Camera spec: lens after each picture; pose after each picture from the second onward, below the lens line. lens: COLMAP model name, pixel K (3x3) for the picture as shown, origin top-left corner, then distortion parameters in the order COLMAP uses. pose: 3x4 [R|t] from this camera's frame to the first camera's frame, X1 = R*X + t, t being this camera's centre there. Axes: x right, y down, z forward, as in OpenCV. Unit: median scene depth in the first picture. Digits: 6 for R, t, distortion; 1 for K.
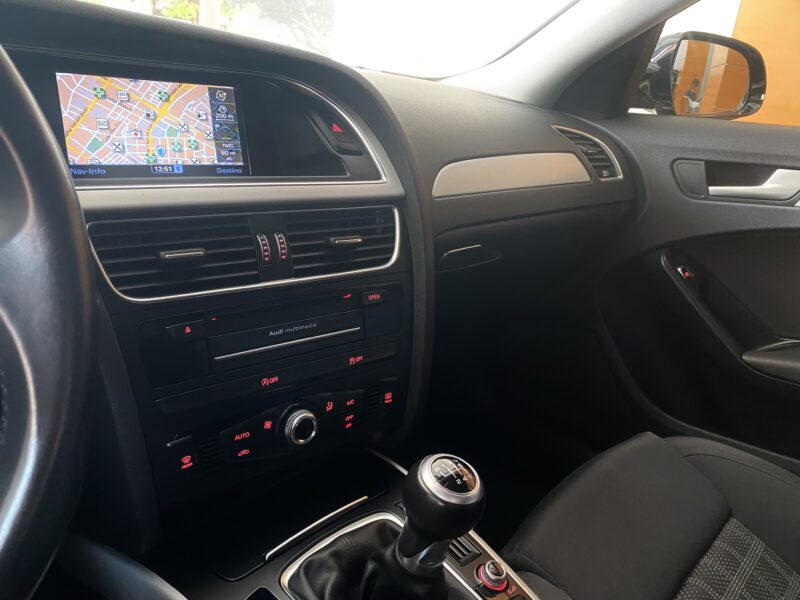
lens RADIAL K [[580.4, 0, 400.0], [0, 580.4, 300.0], [0, 0, 1]] dist [-0.033206, 0.000895]
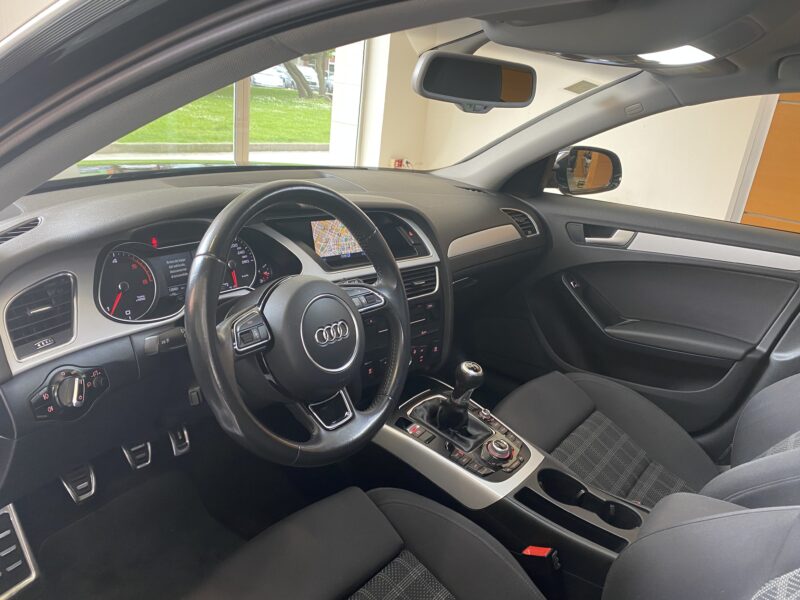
lens RADIAL K [[580.4, 0, 400.0], [0, 580.4, 300.0], [0, 0, 1]] dist [-0.033206, 0.000895]
pose [[0.995825, -0.032620, 0.085257, -0.269637], [0.032493, 0.999468, 0.002877, -0.029161], [-0.085305, -0.000095, 0.996355, -0.989326]]
